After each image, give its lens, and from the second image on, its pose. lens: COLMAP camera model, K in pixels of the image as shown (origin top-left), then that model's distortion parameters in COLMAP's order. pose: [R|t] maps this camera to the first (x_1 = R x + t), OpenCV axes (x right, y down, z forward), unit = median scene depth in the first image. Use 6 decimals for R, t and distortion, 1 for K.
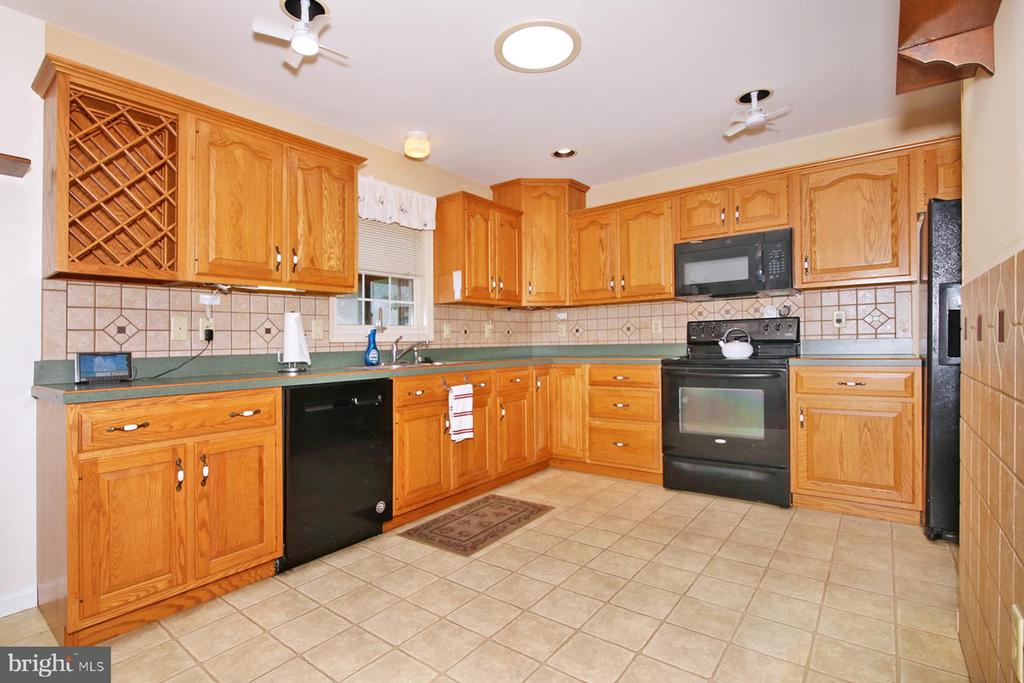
lens RADIAL K [[501.7, 0, 496.4], [0, 501.7, 330.6], [0, 0, 1]] dist [0.000681, -0.001087]
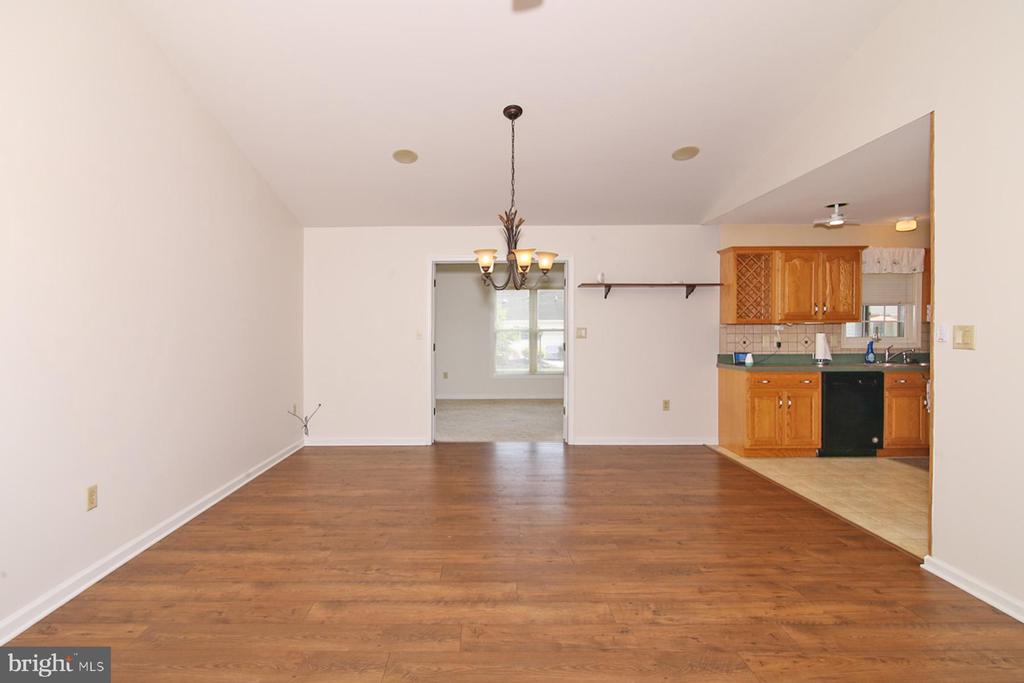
lens RADIAL K [[501.7, 0, 496.4], [0, 501.7, 330.6], [0, 0, 1]] dist [0.000681, -0.001087]
pose [[0.641176, 0.020534, -0.767119, 0.267868], [0.009538, 0.999352, 0.034722, -0.123288], [0.767334, -0.029580, 0.640565, -1.169234]]
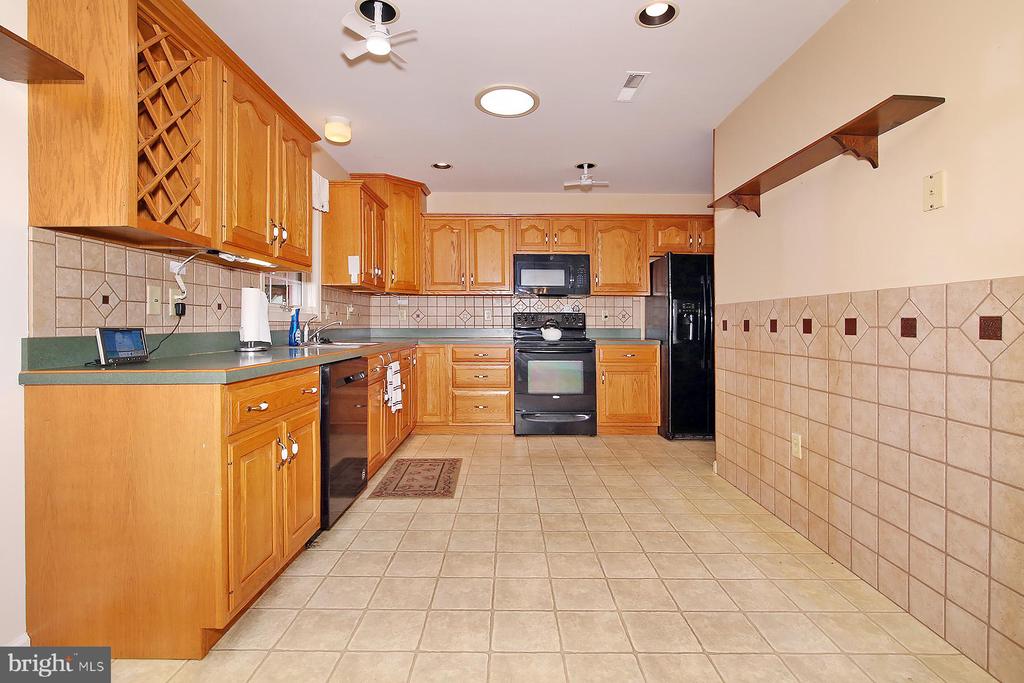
lens RADIAL K [[487.5, 0, 514.0], [0, 487.5, 335.8], [0, 0, 1]] dist [-0.000163, -0.000243]
pose [[0.775985, 0.010804, 0.630659, -0.590095], [-0.037824, 0.998851, 0.029428, 0.007181], [-0.629617, -0.046690, 0.775502, -0.009957]]
